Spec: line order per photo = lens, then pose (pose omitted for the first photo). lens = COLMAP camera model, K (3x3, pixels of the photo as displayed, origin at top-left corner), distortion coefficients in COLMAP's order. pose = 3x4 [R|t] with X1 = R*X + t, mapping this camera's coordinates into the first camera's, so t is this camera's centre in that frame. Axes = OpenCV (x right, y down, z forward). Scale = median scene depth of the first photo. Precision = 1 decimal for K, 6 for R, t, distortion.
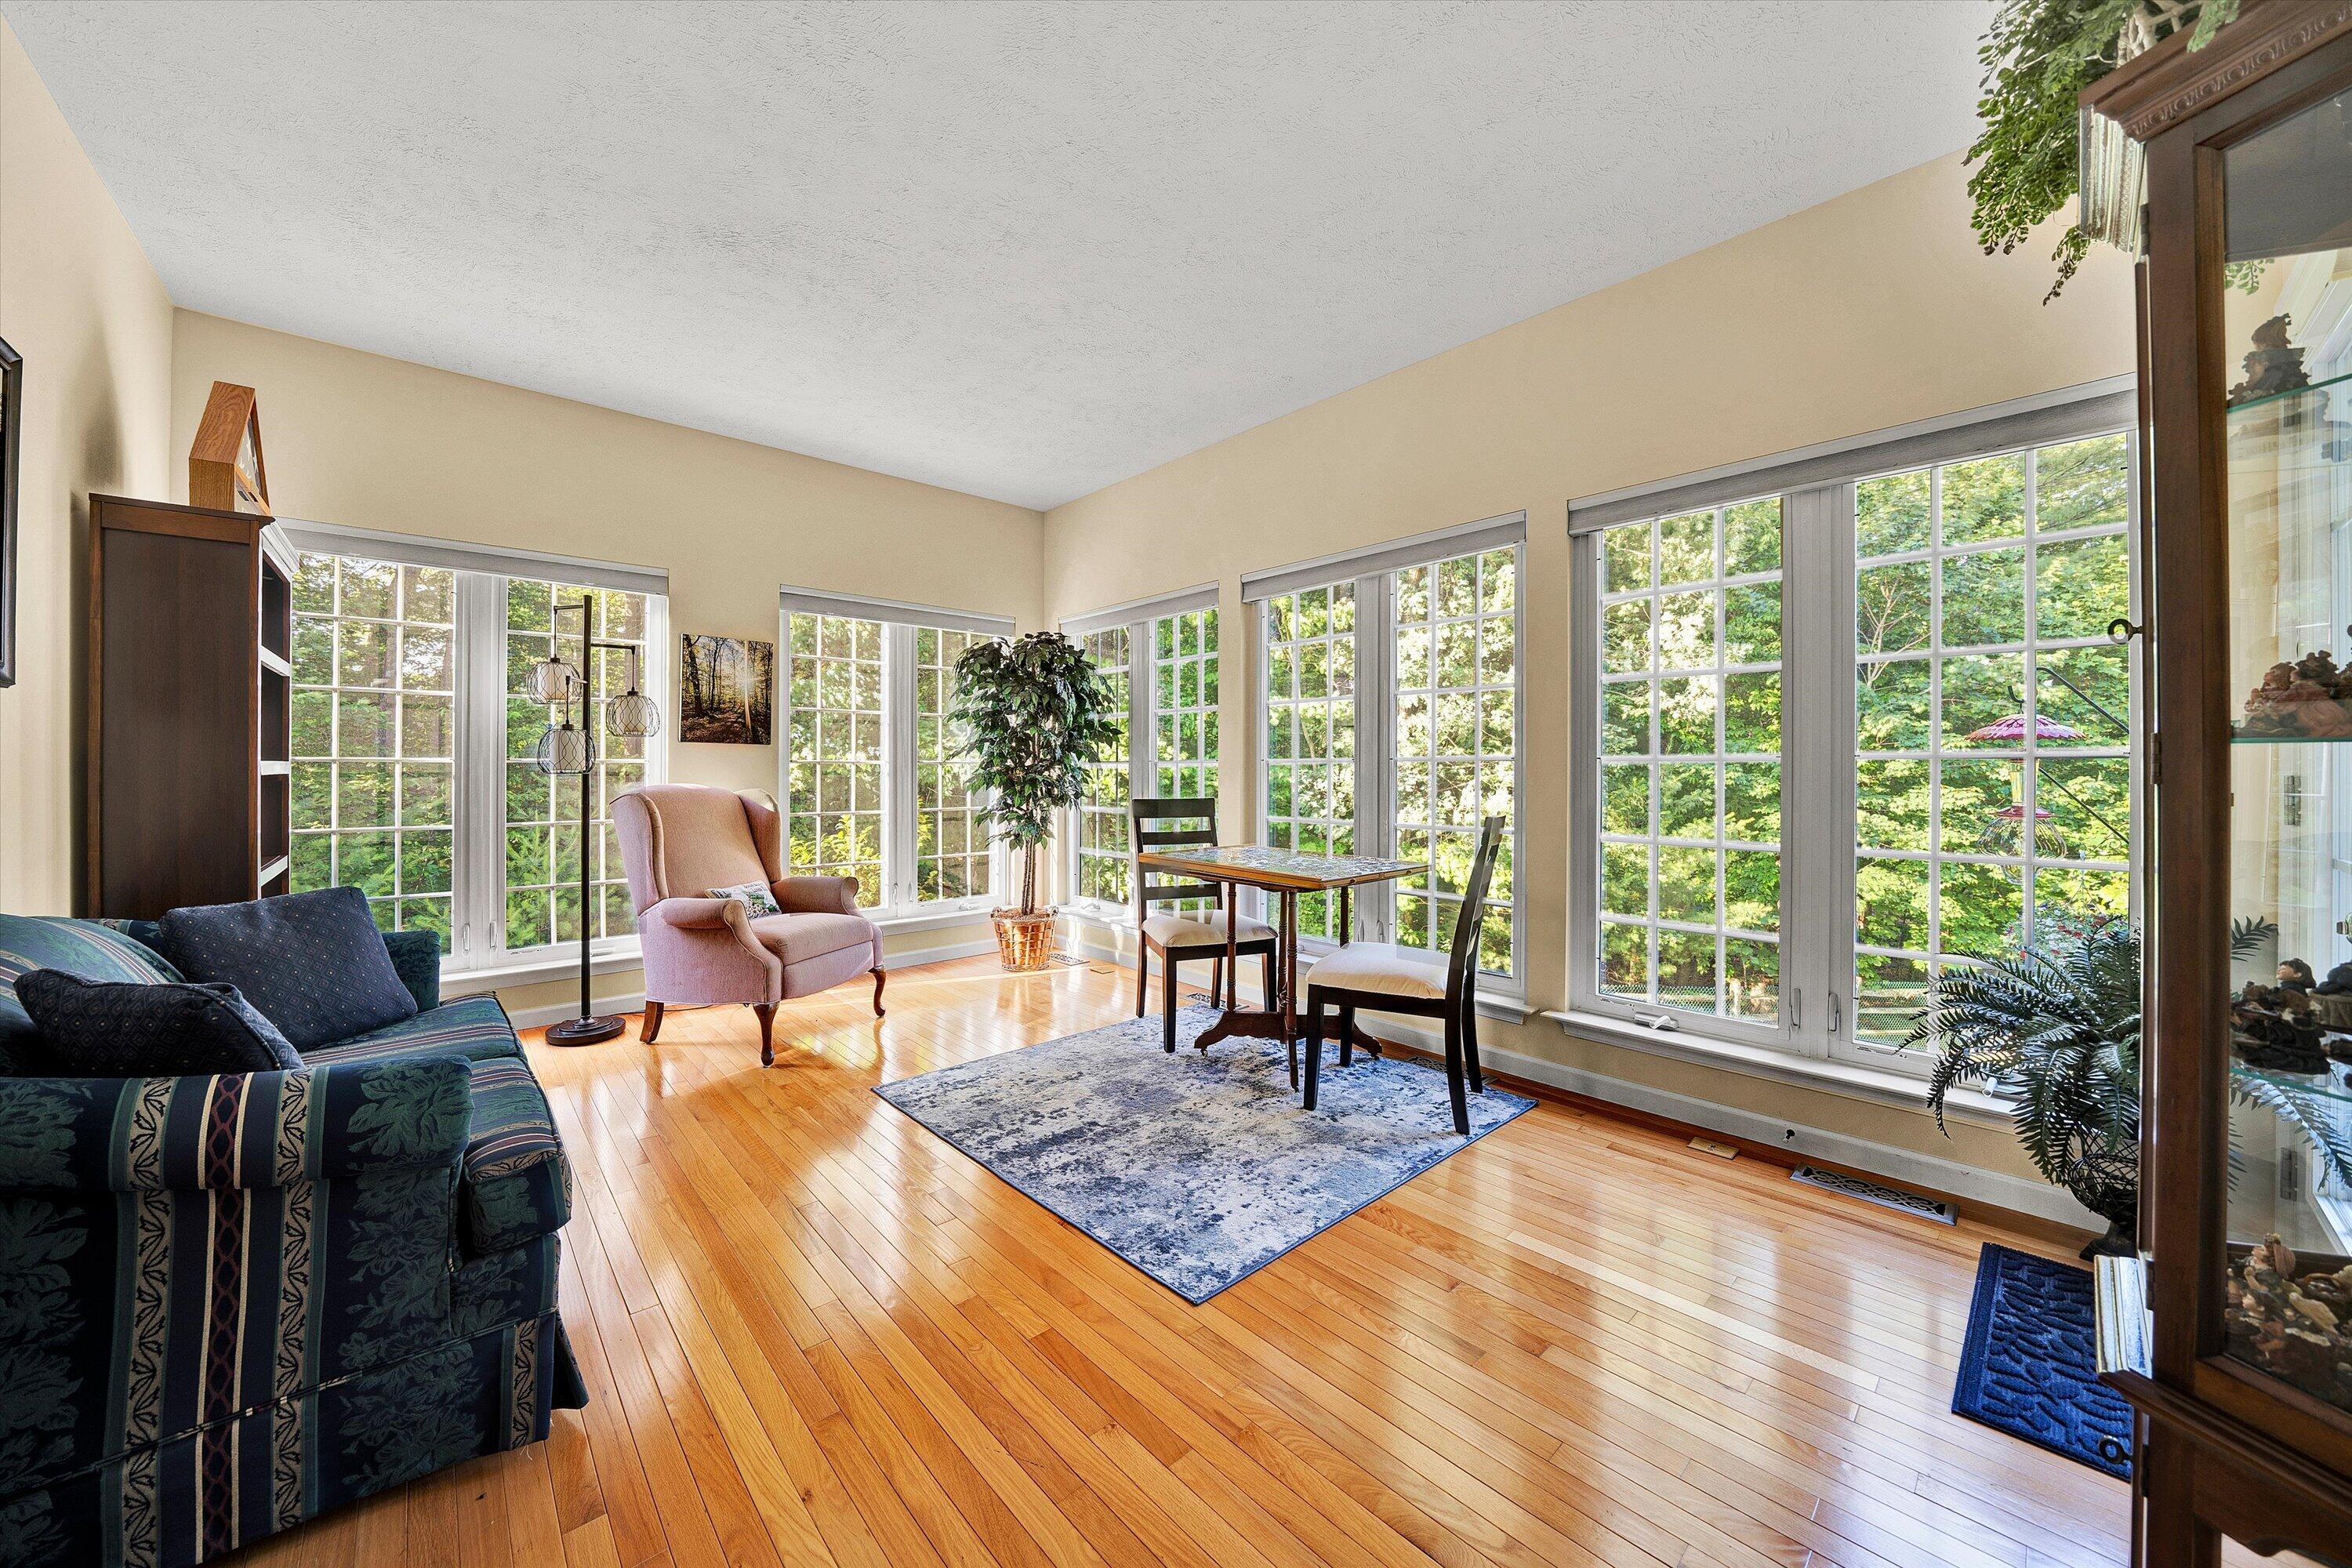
lens RADIAL K [[823.0, 0, 1176.0], [0, 823.0, 784.0], [0, 0, 1]] dist [0.000273, 0.000039]
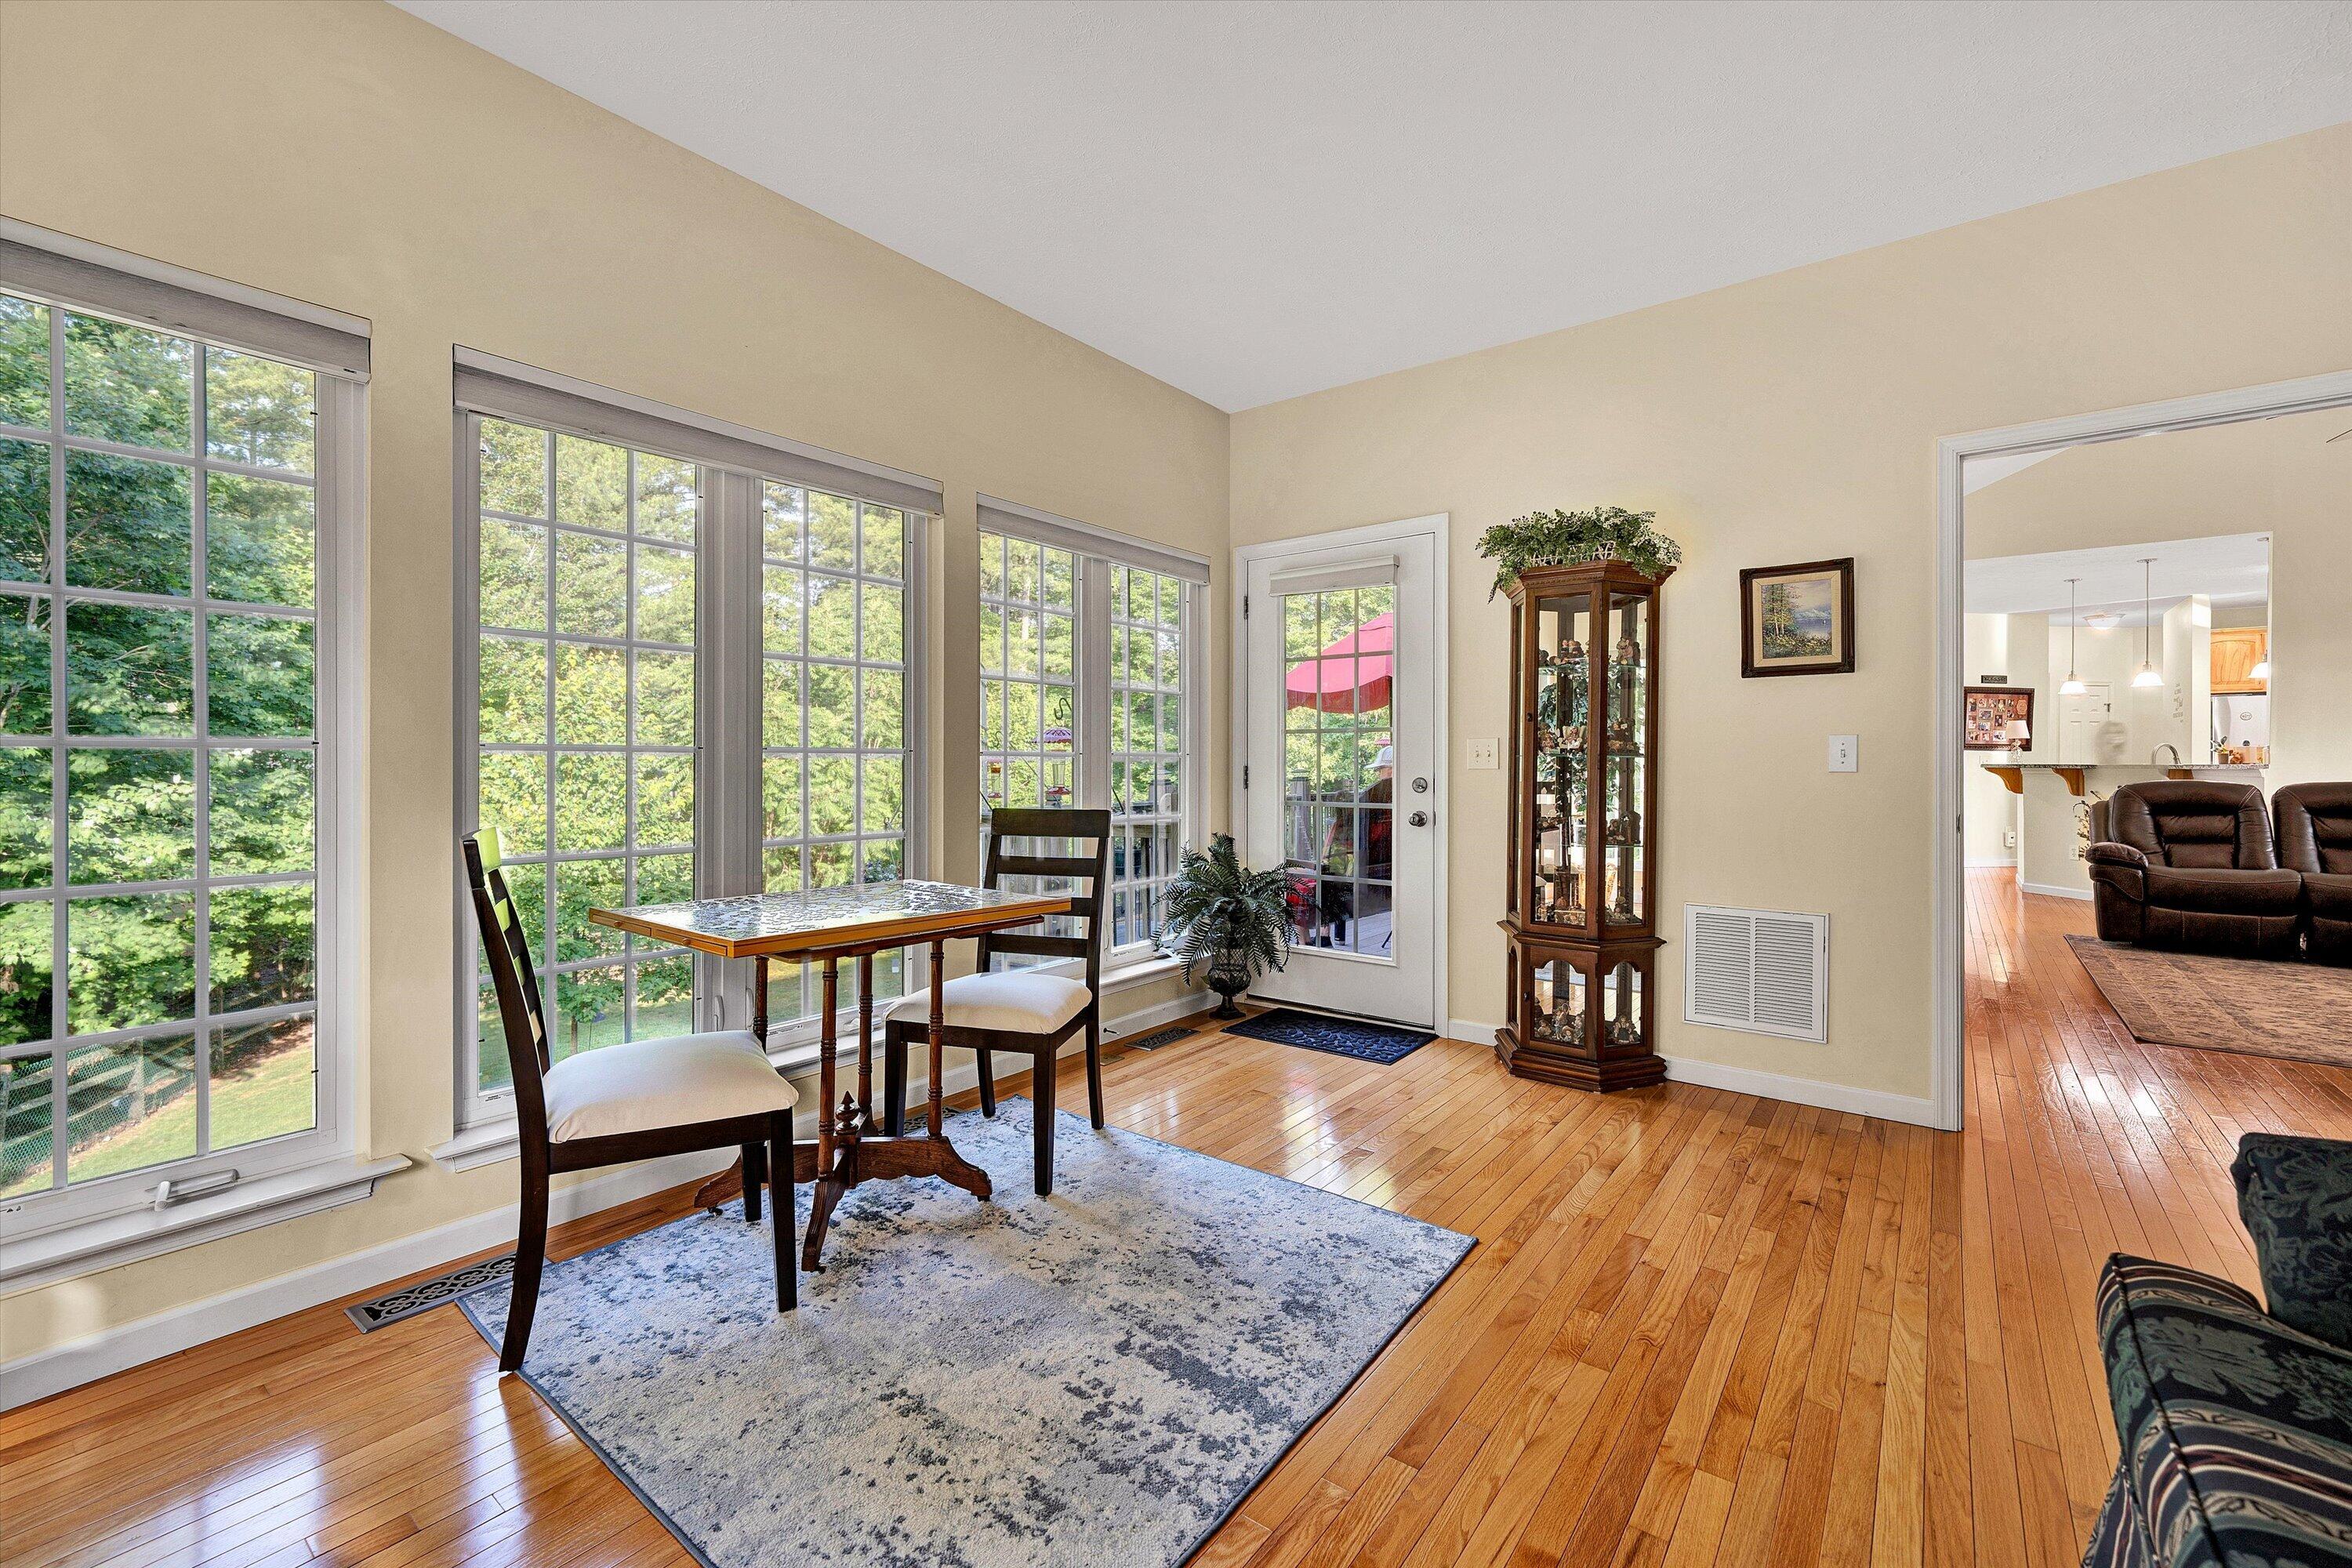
lens RADIAL K [[968.3, 0, 1176.0], [0, 968.3, 784.0], [0, 0, 1]] dist [0.019001, 0.000049]
pose [[-0.162233, -0.014899, 0.986640, -0.809040], [0.007406, 0.999839, 0.016316, -0.012031], [-0.986725, 0.009954, -0.162097, 1.075330]]
